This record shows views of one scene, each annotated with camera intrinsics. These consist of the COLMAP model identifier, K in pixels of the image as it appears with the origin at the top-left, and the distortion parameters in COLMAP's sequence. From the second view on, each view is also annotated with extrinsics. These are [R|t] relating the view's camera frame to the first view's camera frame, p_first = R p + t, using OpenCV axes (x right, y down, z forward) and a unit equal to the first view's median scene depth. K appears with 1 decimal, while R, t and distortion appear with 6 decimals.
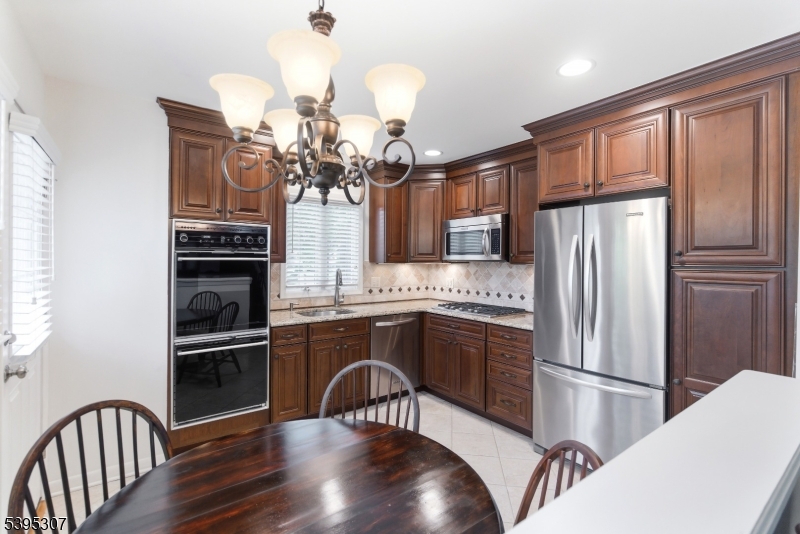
lens RADIAL K [[375.2, 0, 395.8], [0, 375.2, 257.2], [0, 0, 1]] dist [-0.001400, -0.000095]
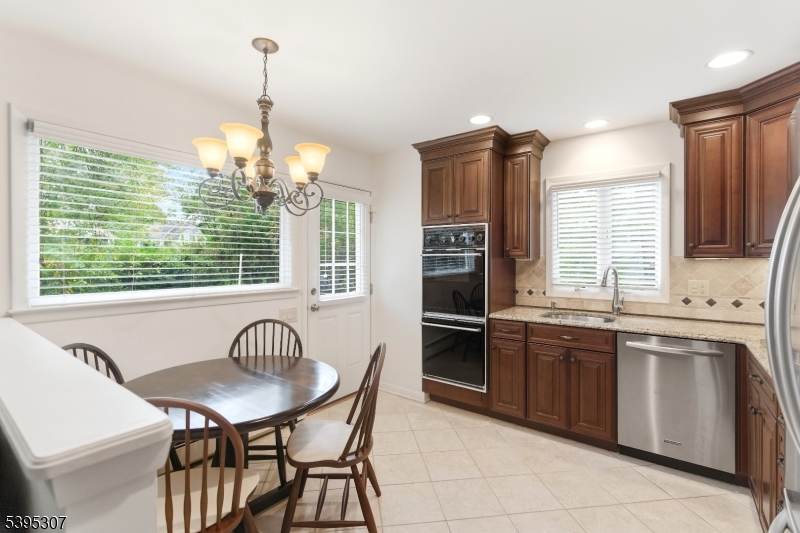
lens RADIAL K [[375.2, 0, 395.8], [0, 375.2, 256.7], [0, 0, 1]] dist [-0.001400, -0.000095]
pose [[0.291512, -0.004373, -0.956557, 0.614557], [0.007799, 0.999967, -0.002195, 0.011574], [0.956535, -0.006820, 0.291536, 0.434894]]
